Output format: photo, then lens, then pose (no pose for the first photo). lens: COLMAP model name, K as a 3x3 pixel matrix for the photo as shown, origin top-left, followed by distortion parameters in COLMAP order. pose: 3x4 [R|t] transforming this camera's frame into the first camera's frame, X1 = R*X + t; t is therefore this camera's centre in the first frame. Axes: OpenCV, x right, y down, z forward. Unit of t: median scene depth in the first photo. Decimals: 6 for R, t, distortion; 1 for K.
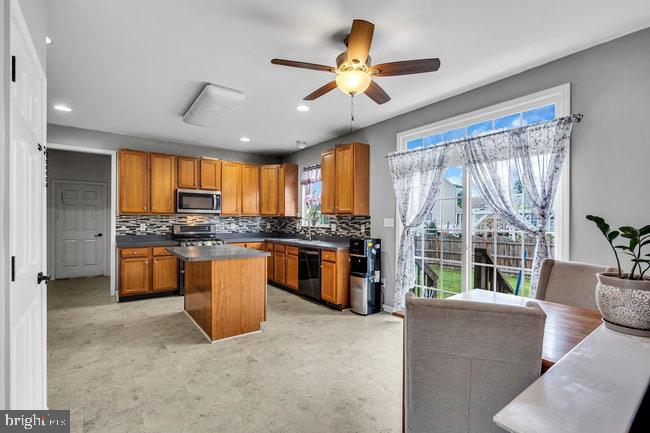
lens RADIAL K [[295.5, 0, 322.3], [0, 295.5, 218.3], [0, 0, 1]] dist [-0.001249, -0.000688]
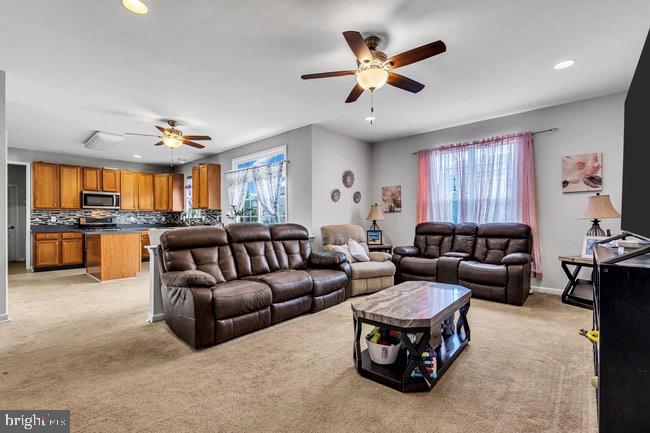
lens RADIAL K [[295.5, 0, 327.7], [0, 295.5, 217.6], [0, 0, 1]] dist [-0.001249, -0.000688]
pose [[0.979188, -0.008305, 0.202785, 0.347384], [0.008854, 0.999959, -0.001802, 0.036848], [-0.202761, 0.003560, 0.979222, -0.577193]]
